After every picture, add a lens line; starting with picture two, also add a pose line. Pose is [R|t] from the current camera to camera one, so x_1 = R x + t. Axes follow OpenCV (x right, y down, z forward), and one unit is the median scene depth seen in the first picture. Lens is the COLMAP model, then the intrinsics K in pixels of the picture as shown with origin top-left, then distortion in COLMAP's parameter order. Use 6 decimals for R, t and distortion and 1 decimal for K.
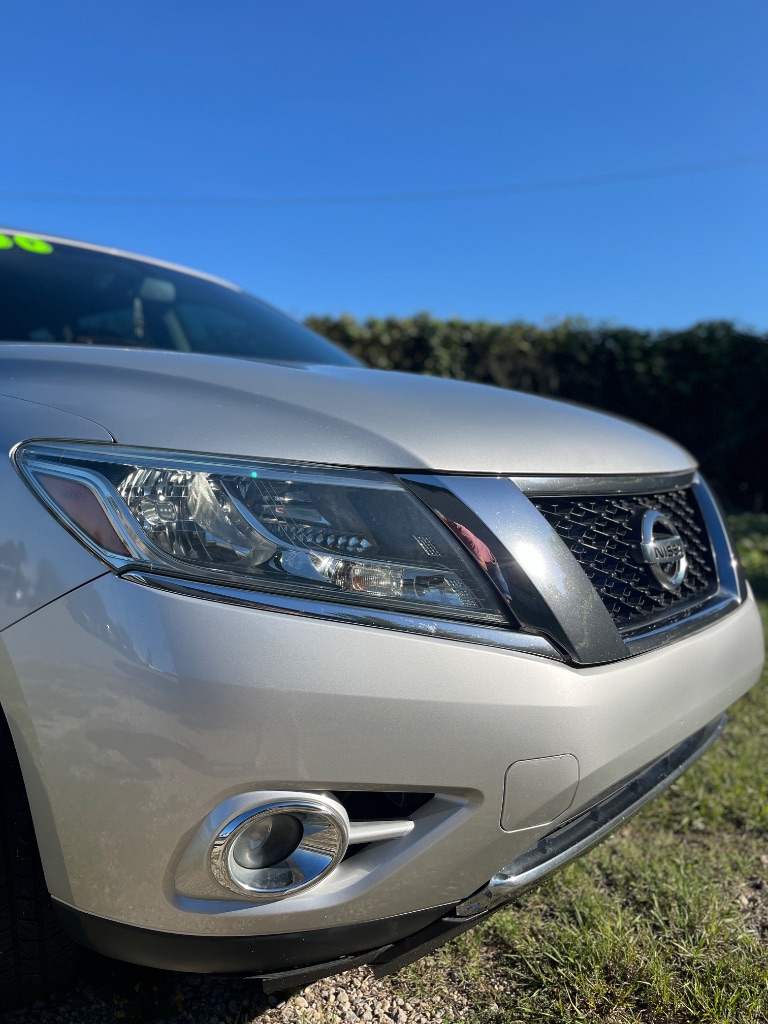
lens RADIAL K [[772.4, 0, 387.9], [0, 772.4, 507.2], [0, 0, 1]] dist [0.027987, -0.026144]
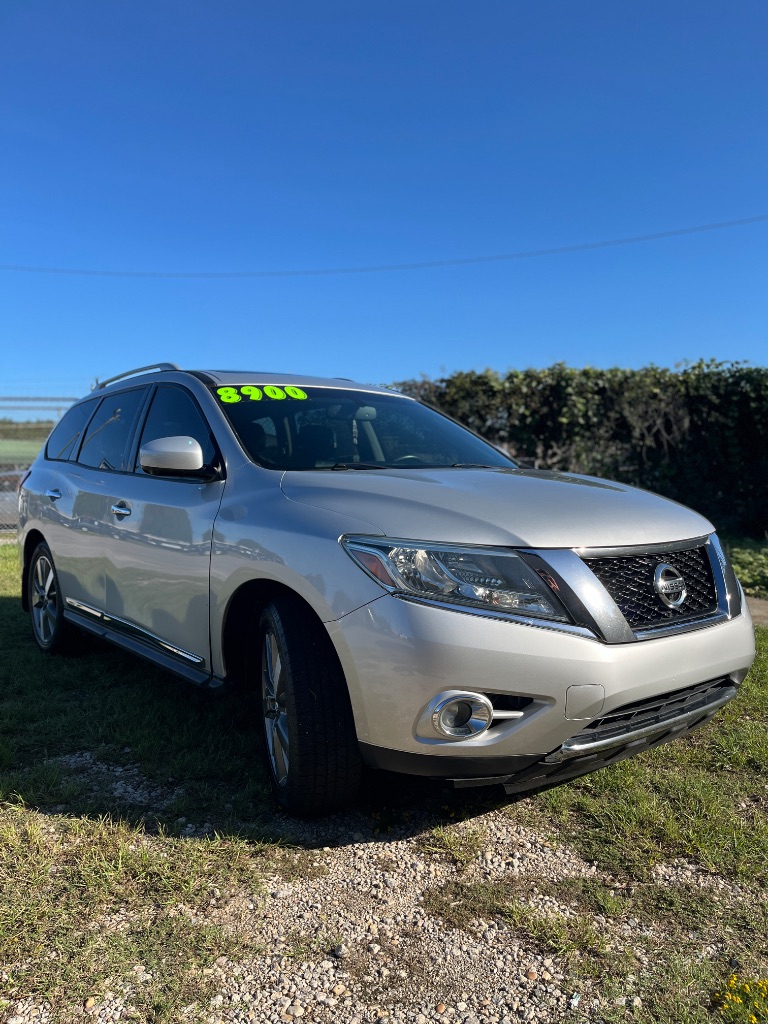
lens RADIAL K [[772.4, 0, 379.2], [0, 772.4, 510.0], [0, 0, 1]] dist [0.027987, -0.026144]
pose [[0.980883, -0.009572, -0.194364, 0.058248], [0.003521, 0.999499, -0.031455, -0.080996], [0.194568, 0.030169, 0.980425, -1.089010]]
